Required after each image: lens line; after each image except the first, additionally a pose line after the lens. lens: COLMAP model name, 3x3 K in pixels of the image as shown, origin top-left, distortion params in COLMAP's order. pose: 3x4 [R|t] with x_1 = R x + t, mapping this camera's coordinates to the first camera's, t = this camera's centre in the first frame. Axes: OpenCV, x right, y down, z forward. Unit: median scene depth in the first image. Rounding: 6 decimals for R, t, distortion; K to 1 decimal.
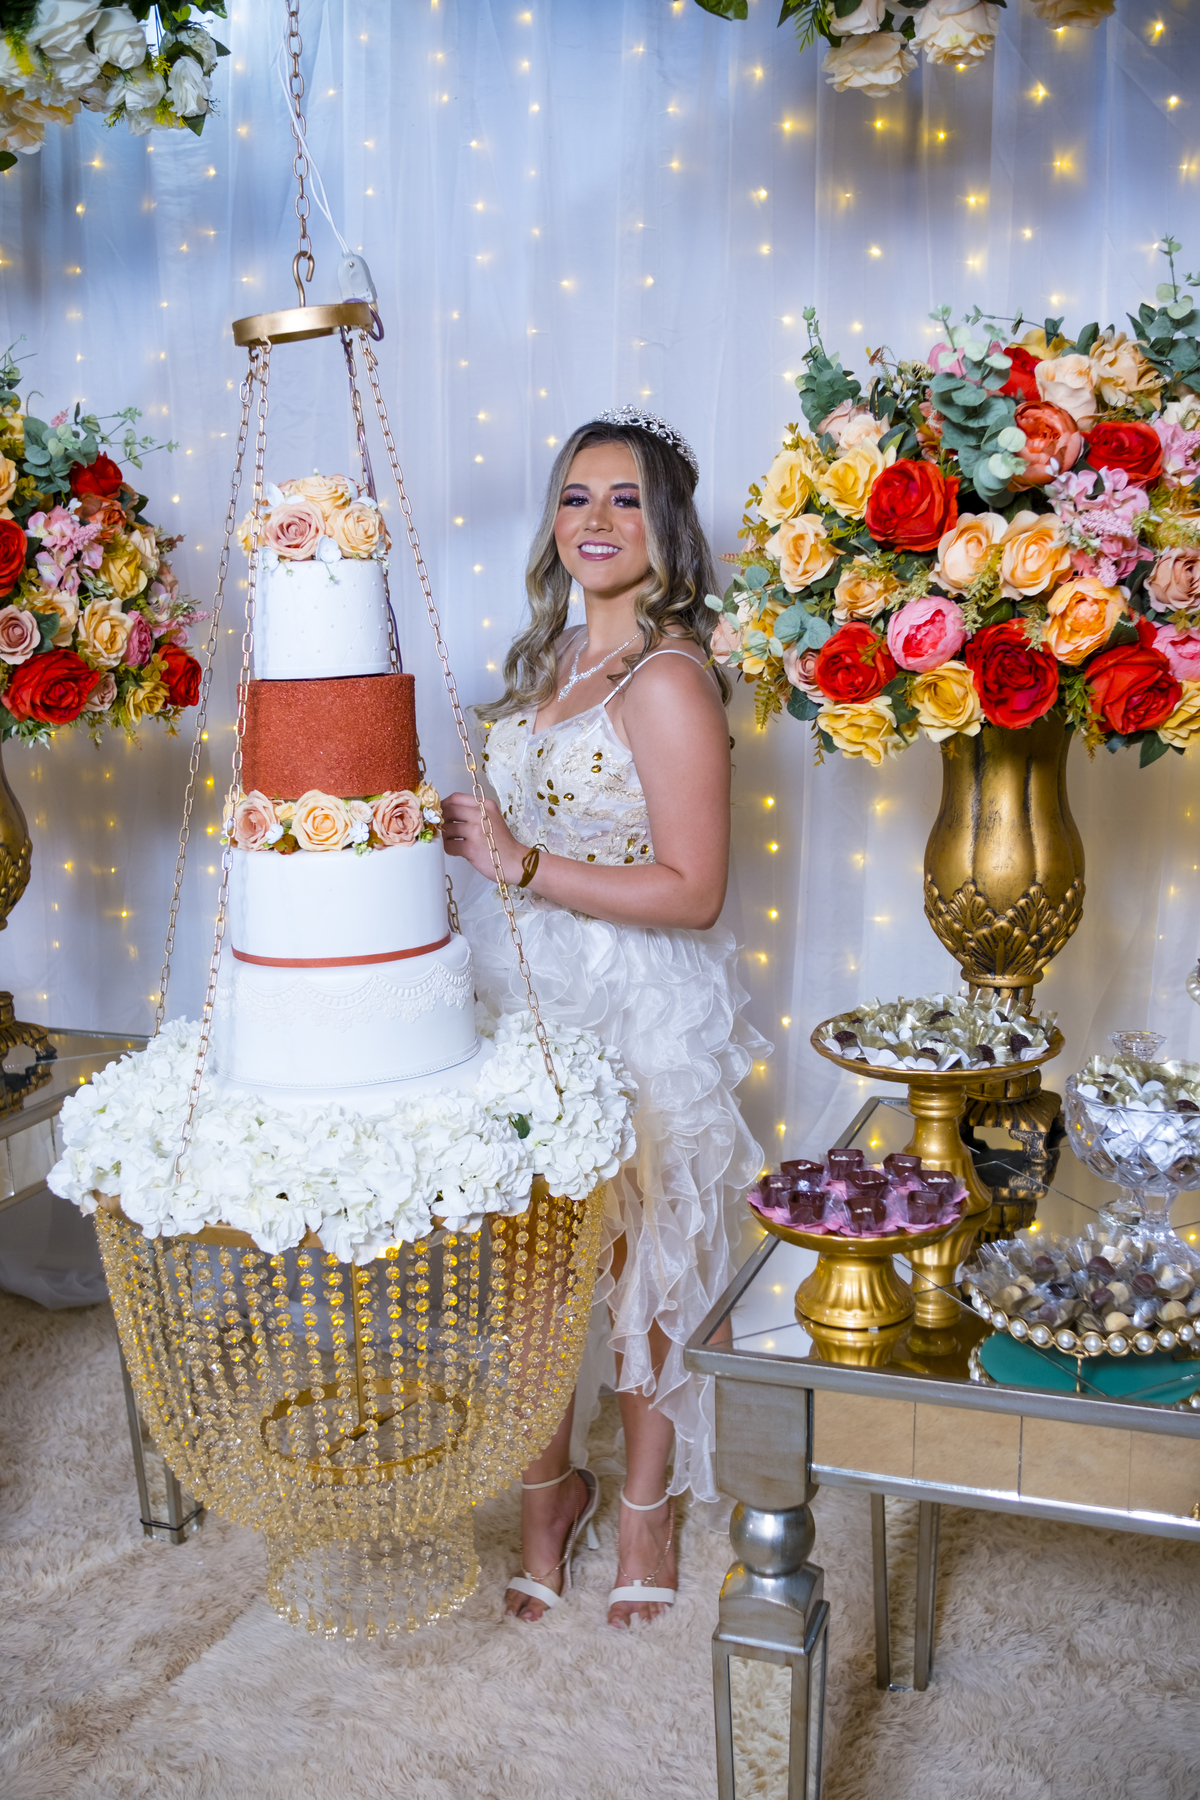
lens RADIAL K [[1825.5, 0, 600.0], [0, 1825.5, 900.0], [0, 0, 1]] dist [-0.123732, 0.209673]
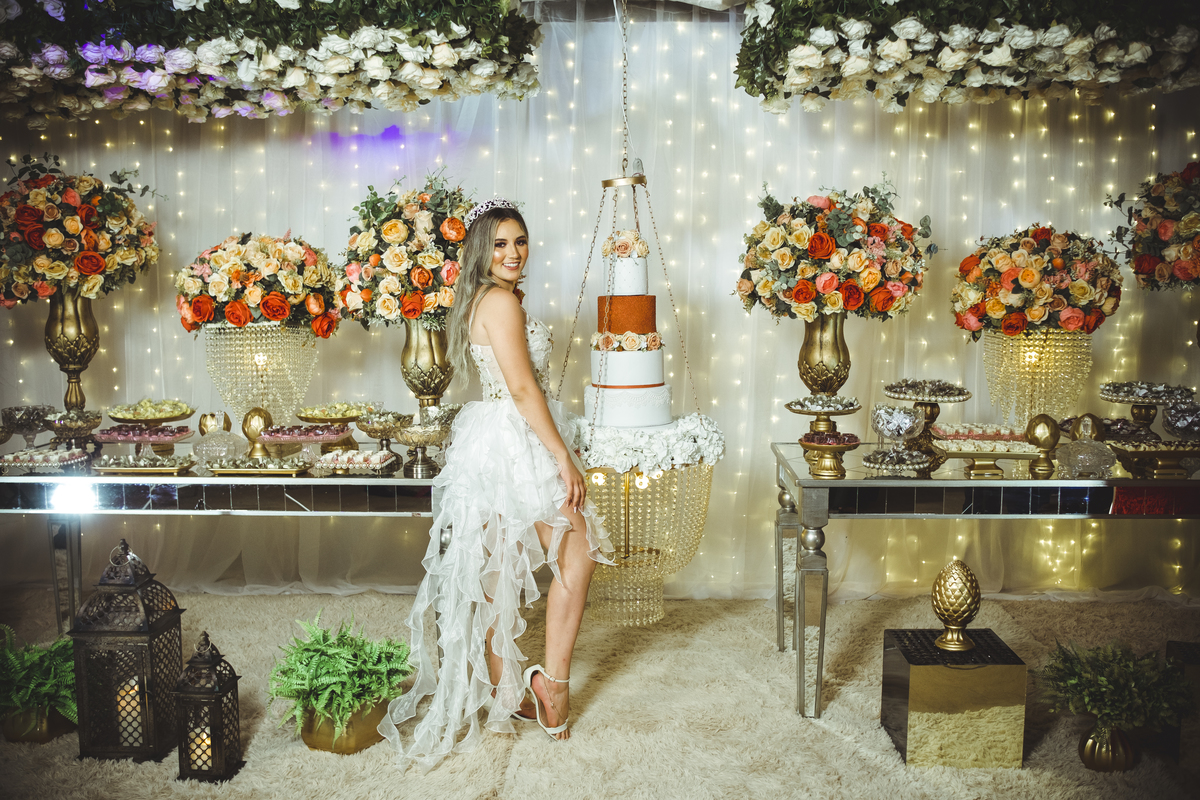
lens RADIAL K [[1217.0, 0, 600.0], [0, 1217.0, 400.0], [0, 0, 1]] dist [-0.123732, 0.209673]
pose [[0.953147, -0.007622, 0.302412, -0.912875], [0.031563, 0.996732, -0.074357, 0.228403], [-0.300857, 0.080418, 0.950273, -1.017912]]
